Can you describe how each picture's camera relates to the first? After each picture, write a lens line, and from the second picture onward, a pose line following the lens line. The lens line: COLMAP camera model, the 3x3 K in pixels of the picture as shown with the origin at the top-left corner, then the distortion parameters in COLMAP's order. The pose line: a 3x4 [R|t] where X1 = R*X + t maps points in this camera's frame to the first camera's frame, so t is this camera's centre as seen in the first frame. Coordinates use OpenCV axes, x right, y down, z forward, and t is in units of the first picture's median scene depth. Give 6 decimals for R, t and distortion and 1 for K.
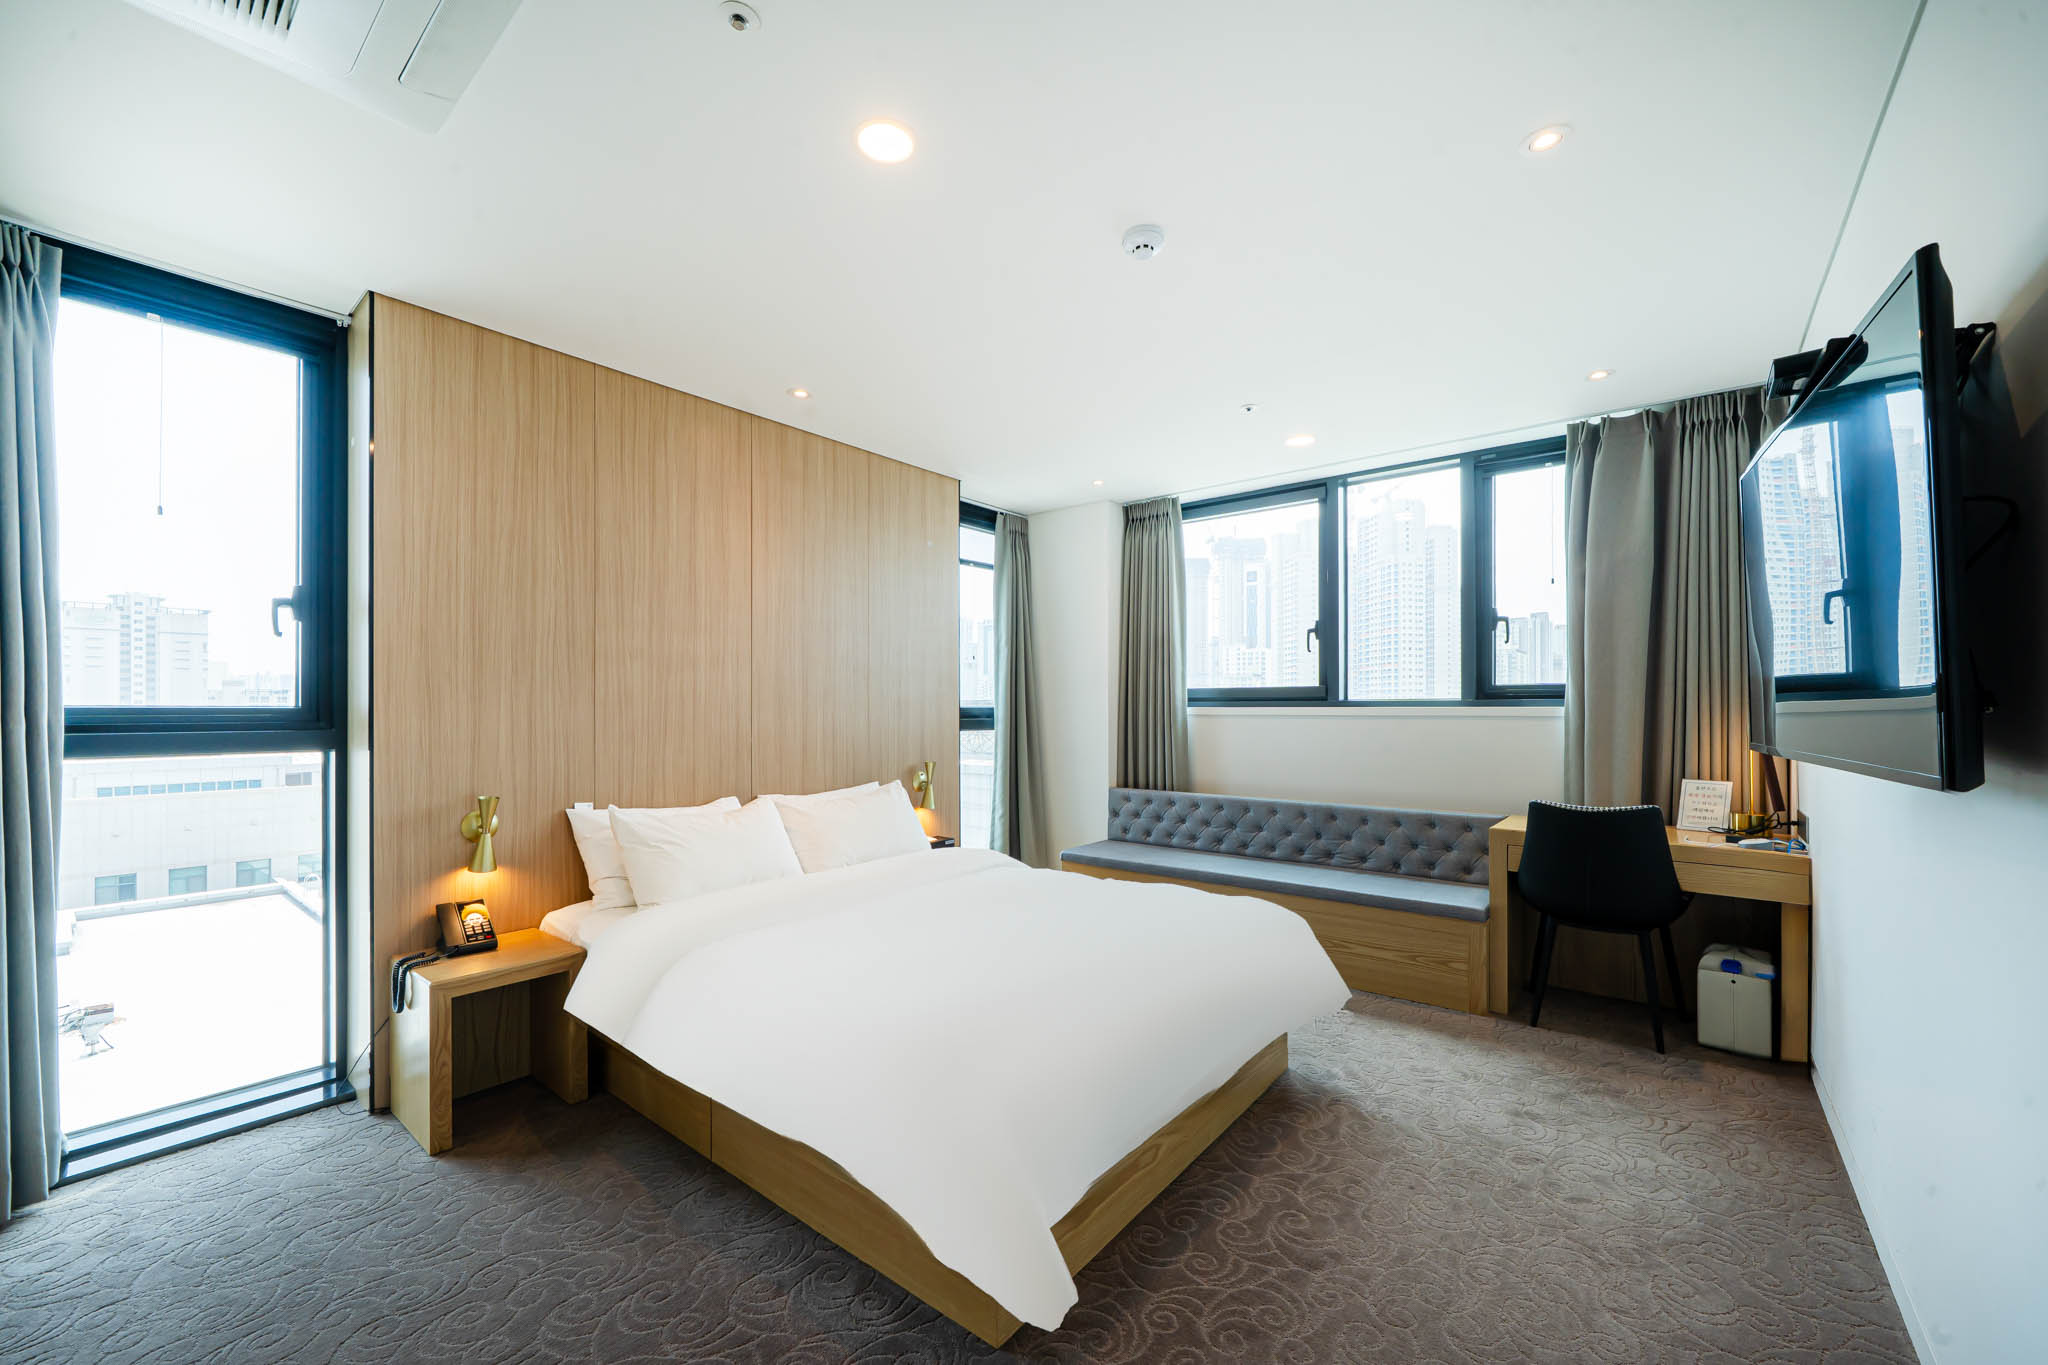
lens RADIAL K [[790.5, 0, 1040.6], [0, 790.5, 698.0], [0, 0, 1]] dist [-0.000790, 0.000197]
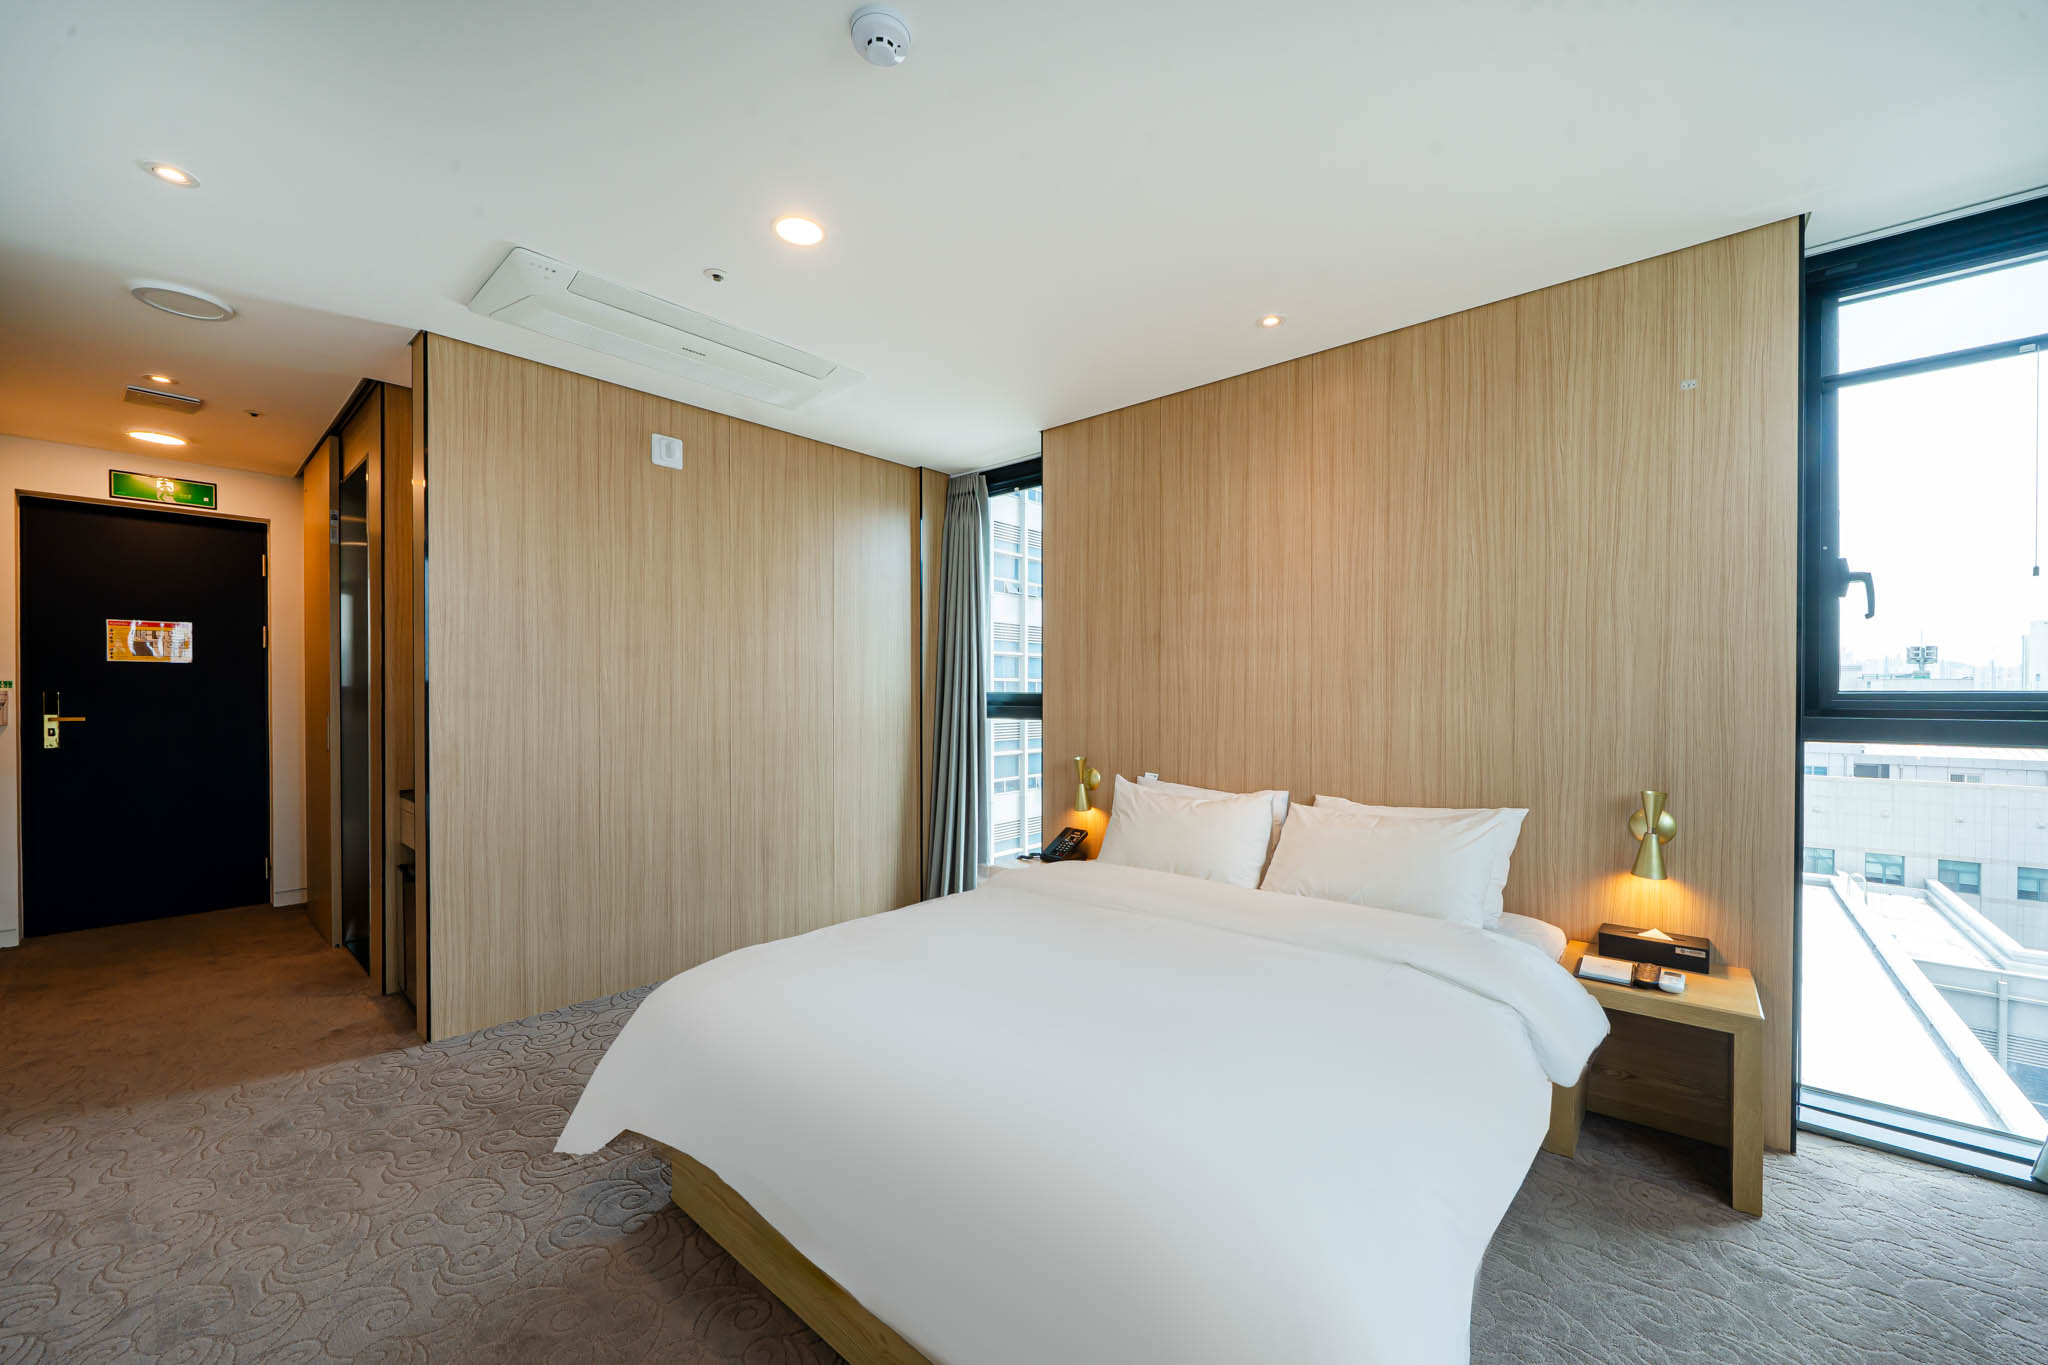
lens RADIAL K [[790.5, 0, 1025.1], [0, 790.5, 698.5], [0, 0, 1]] dist [-0.000790, 0.000197]
pose [[-0.046003, 0.002334, -0.998939, 0.425446], [0.011399, 0.999933, 0.001811, 0.010216], [0.998876, -0.011304, -0.046027, 0.595907]]
